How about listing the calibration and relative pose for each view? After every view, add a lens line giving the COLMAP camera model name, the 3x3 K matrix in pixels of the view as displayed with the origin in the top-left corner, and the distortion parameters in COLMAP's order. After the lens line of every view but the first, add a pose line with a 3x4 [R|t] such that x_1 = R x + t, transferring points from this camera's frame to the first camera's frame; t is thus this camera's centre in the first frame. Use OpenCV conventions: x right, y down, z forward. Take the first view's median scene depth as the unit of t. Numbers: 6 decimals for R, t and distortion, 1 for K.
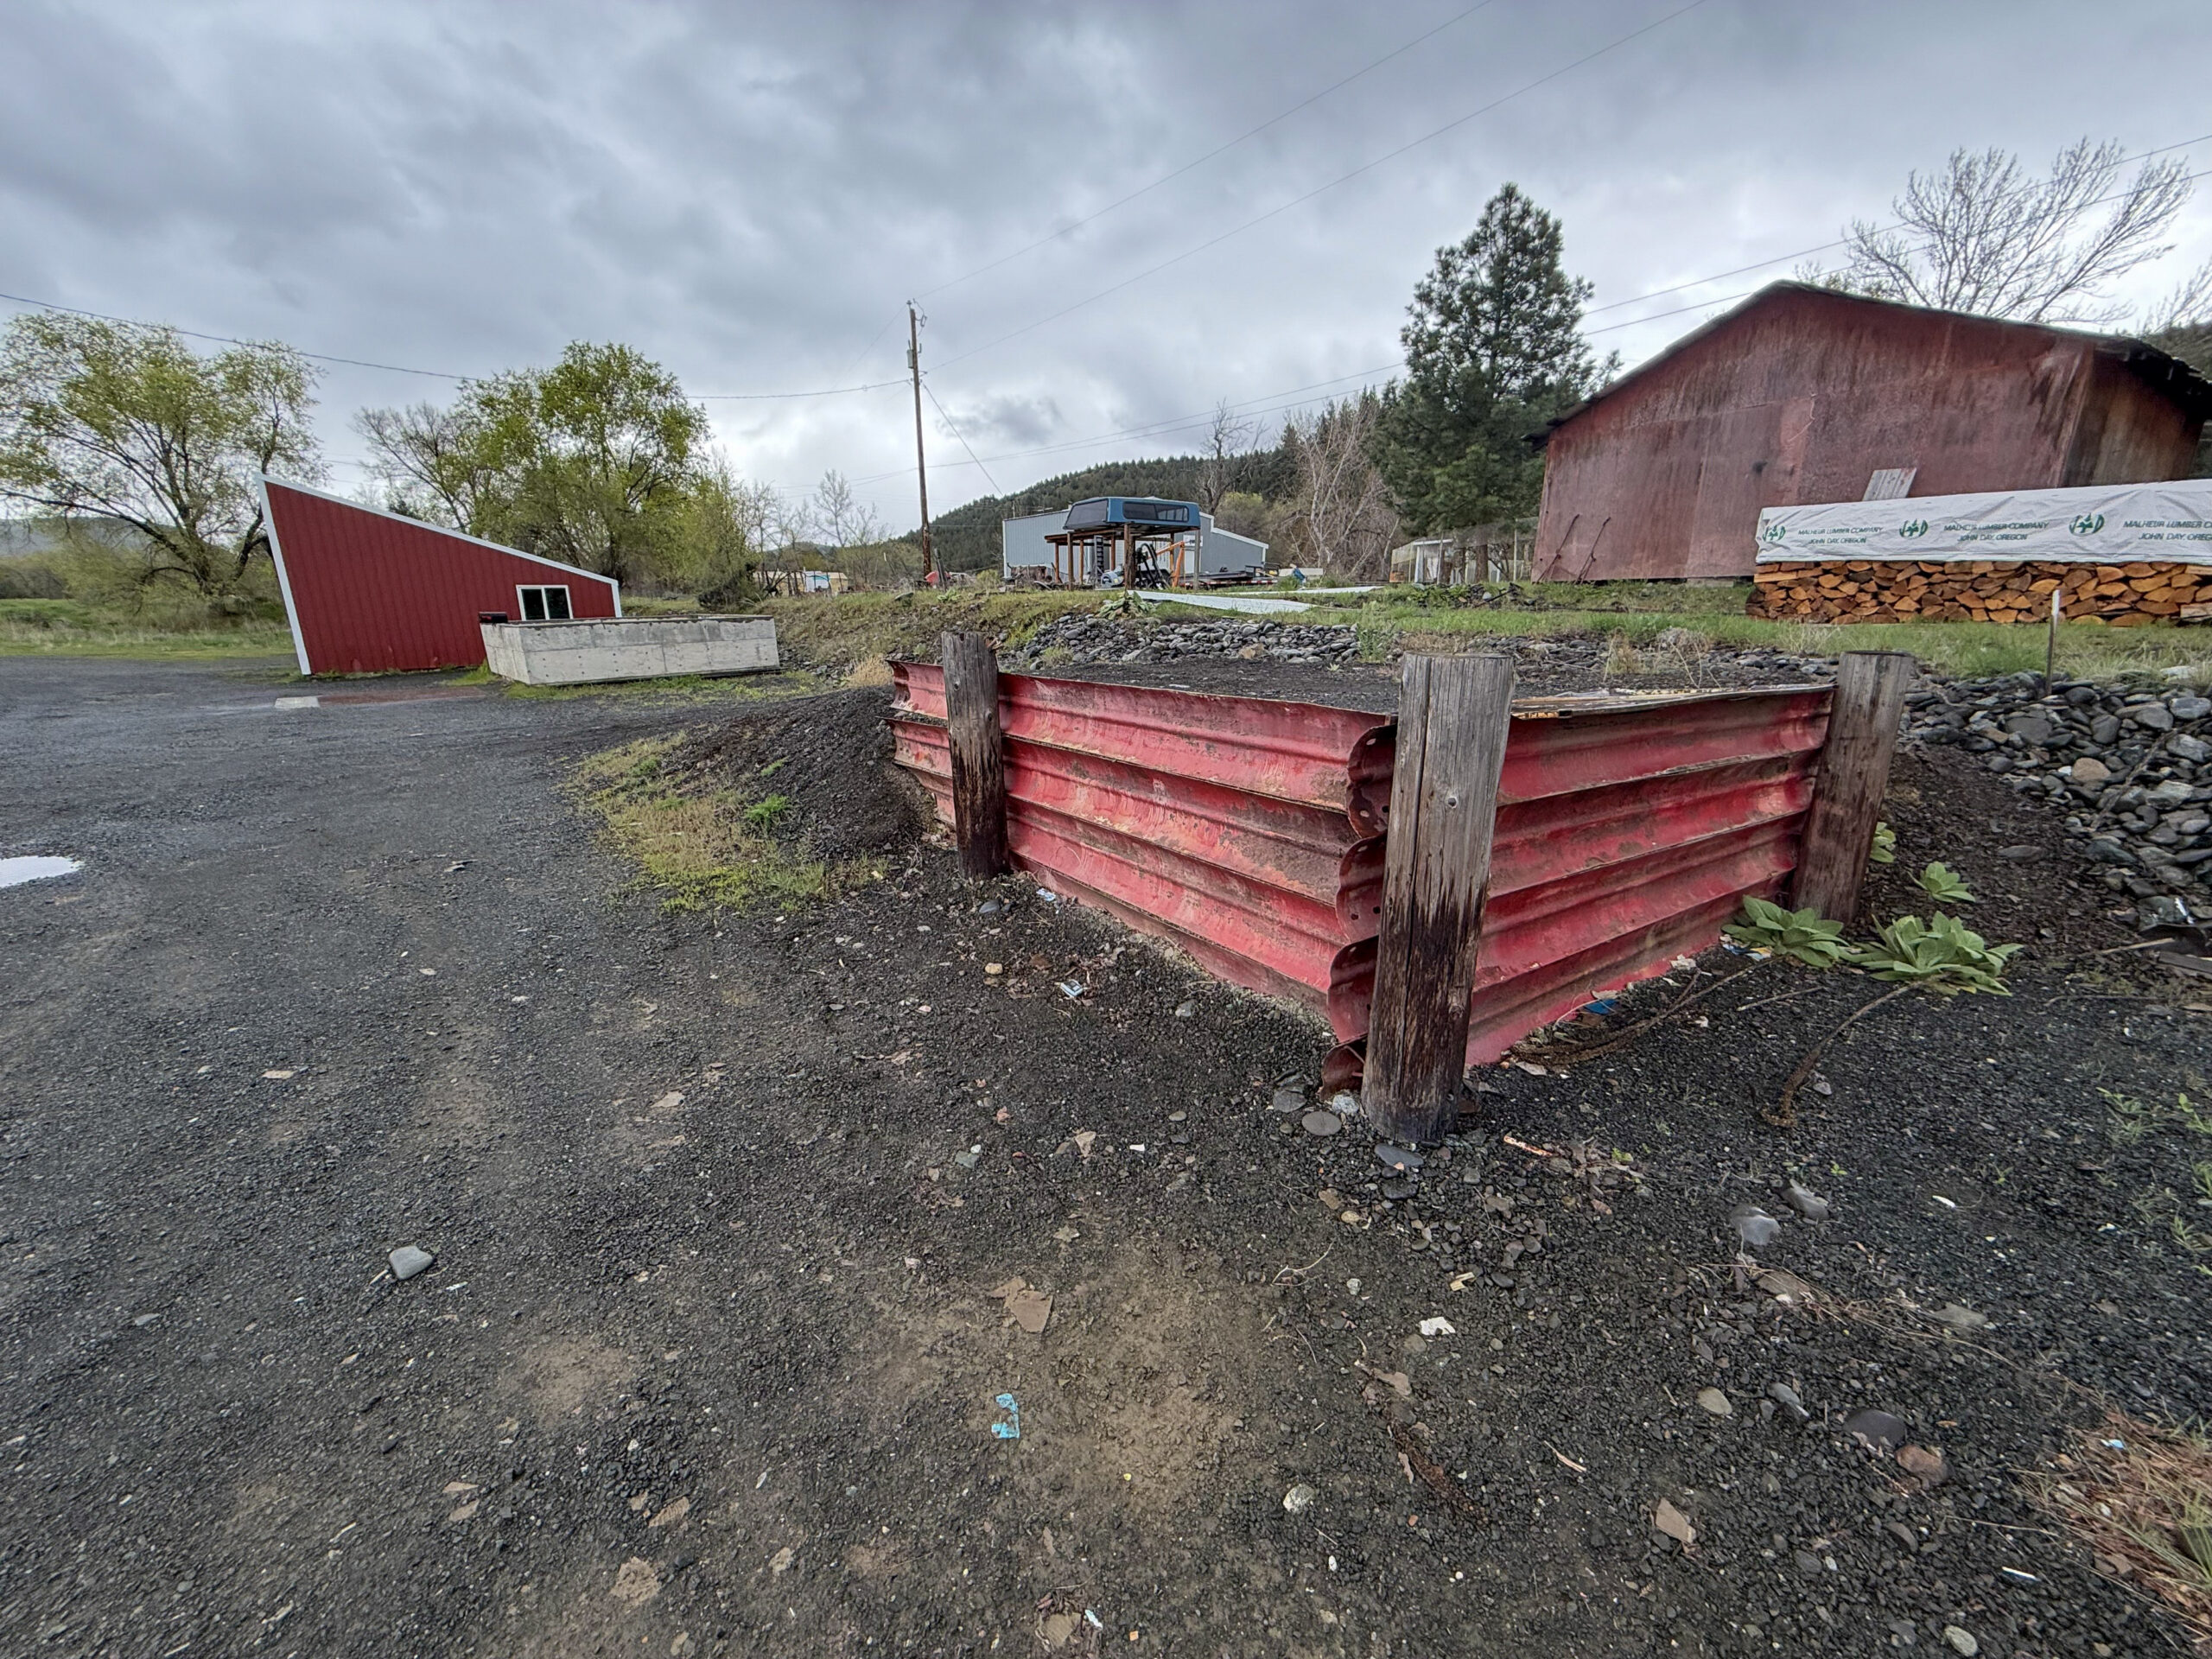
lens RADIAL K [[876.9, 0, 1106.2], [0, 876.9, 832.4], [0, 0, 1]] dist [-0.002672, 0.000491]
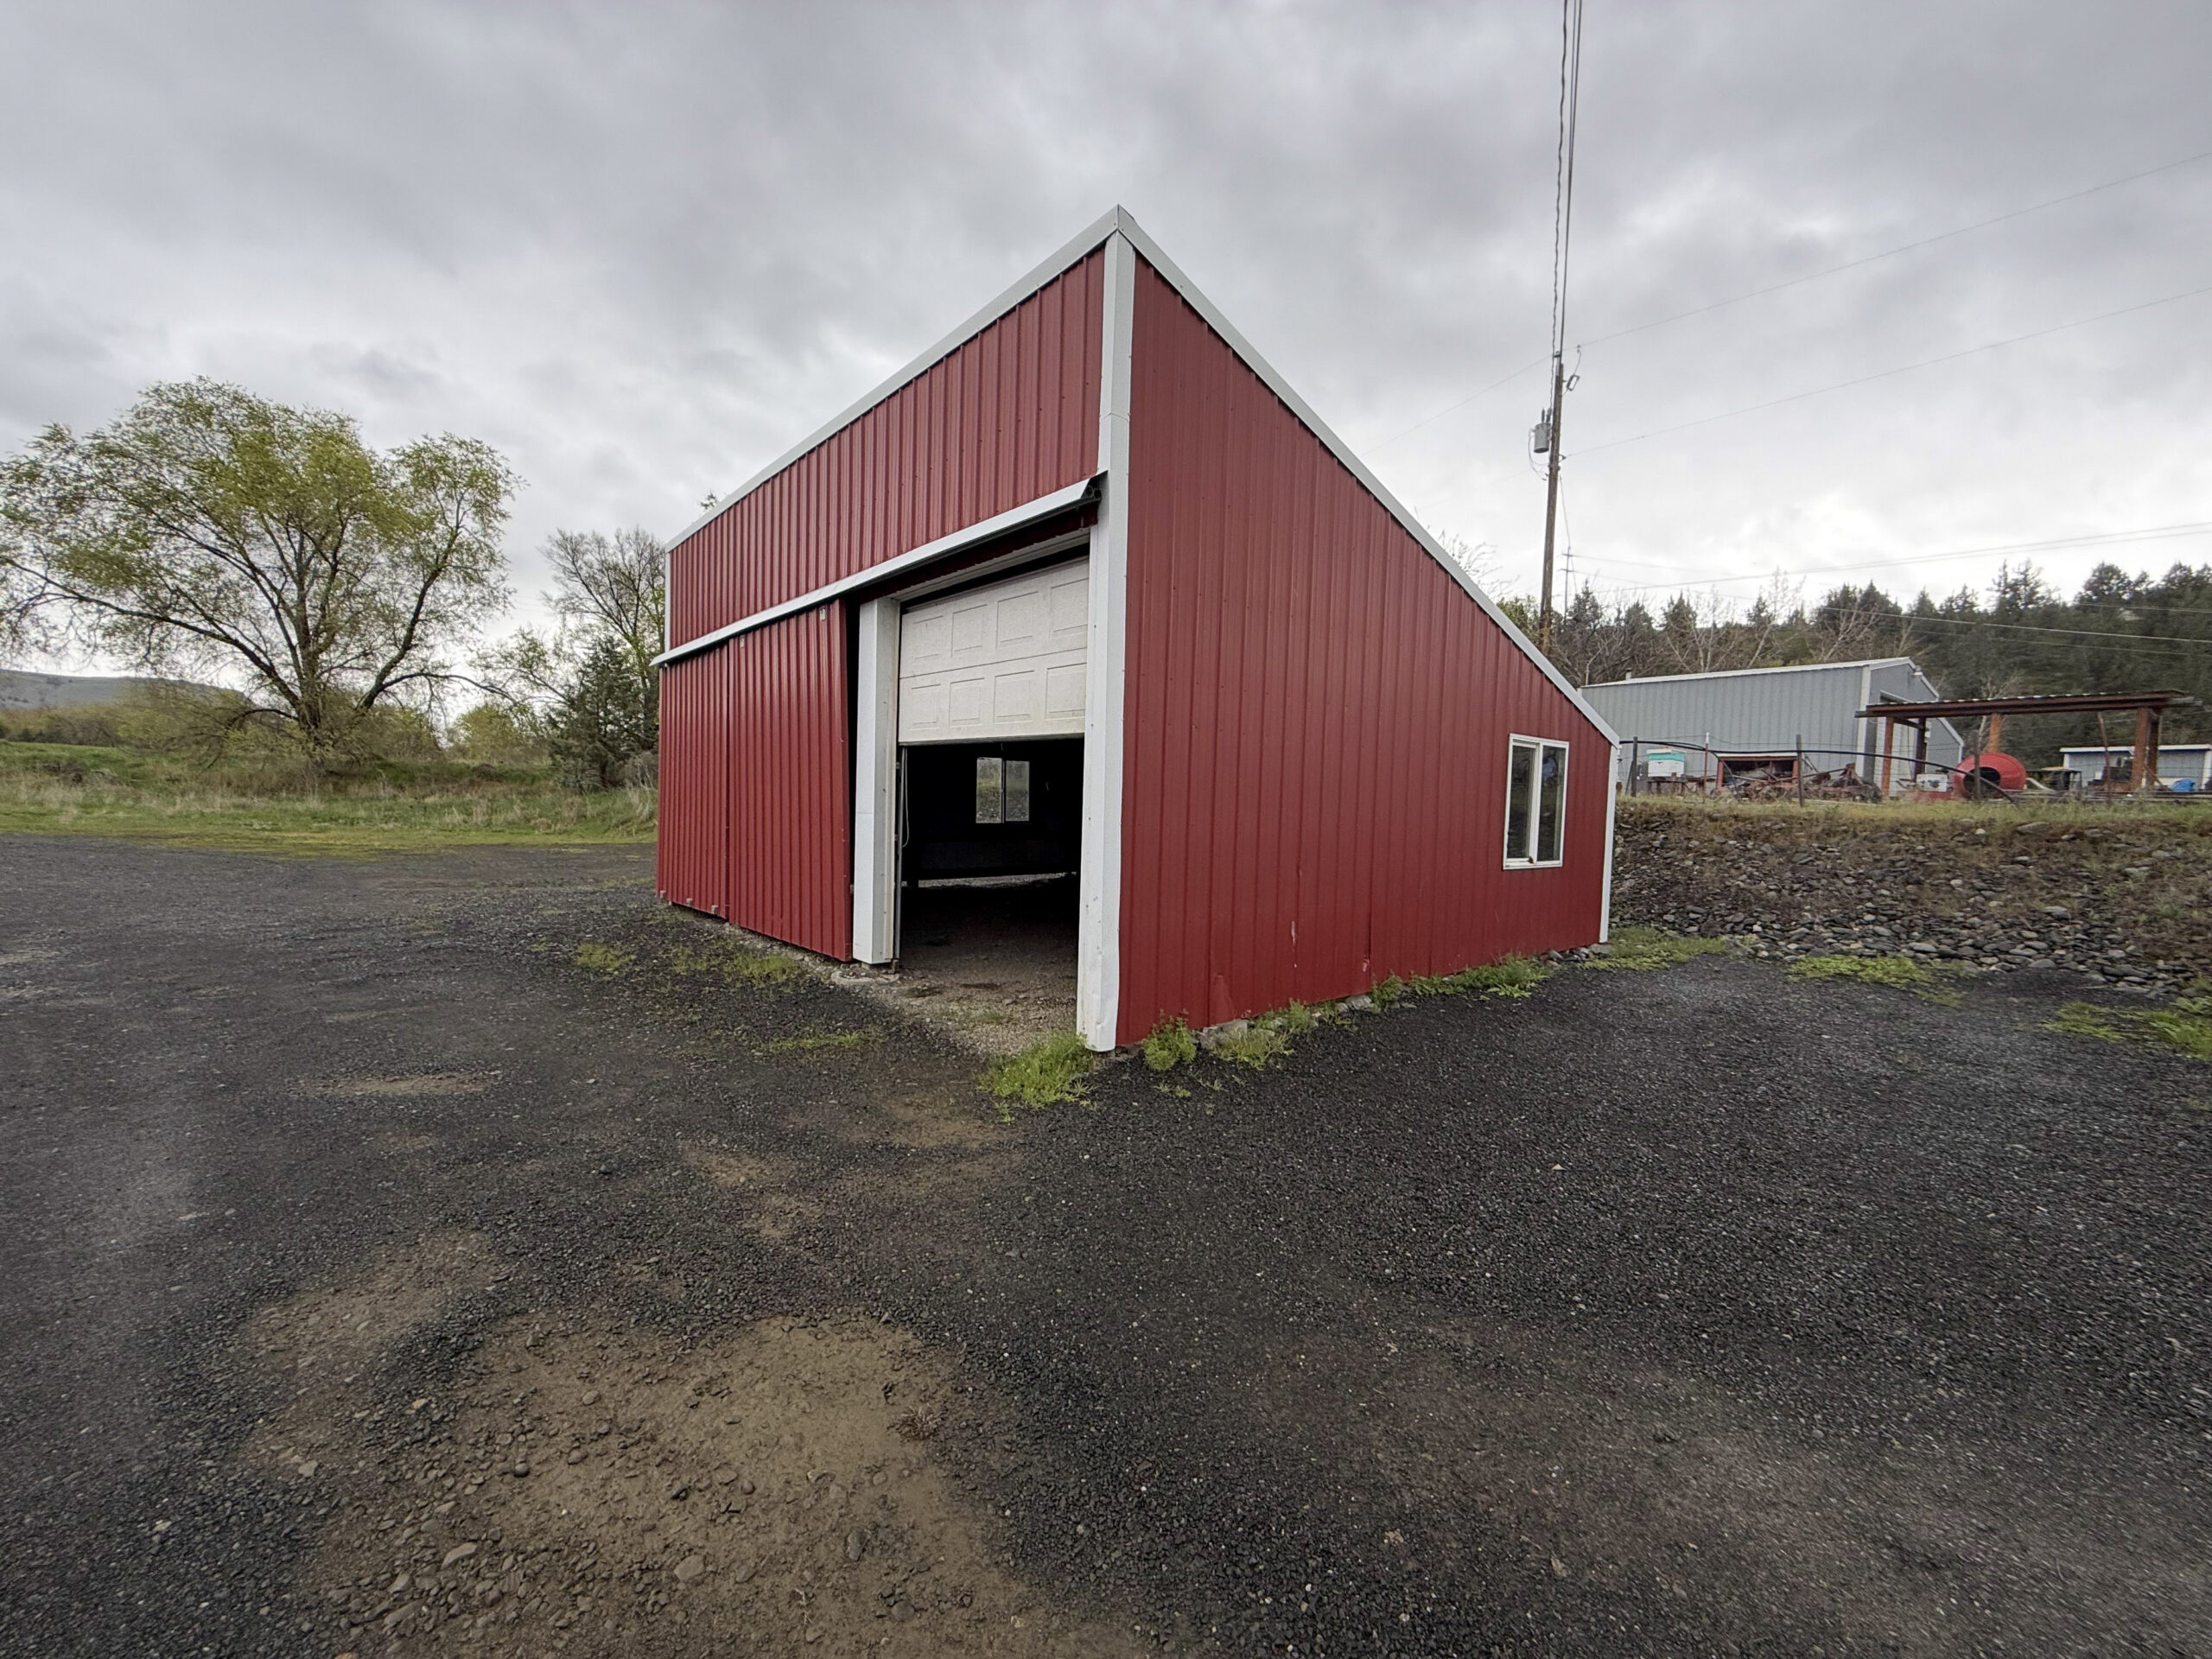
lens RADIAL K [[876.9, 0, 1104.8], [0, 876.9, 832.6], [0, 0, 1]] dist [-0.002672, 0.000491]
pose [[0.999097, 0.042252, -0.004372, -0.785856], [-0.042206, 0.975796, -0.214571, -0.160107], [-0.004799, 0.214561, 0.976699, 0.653037]]
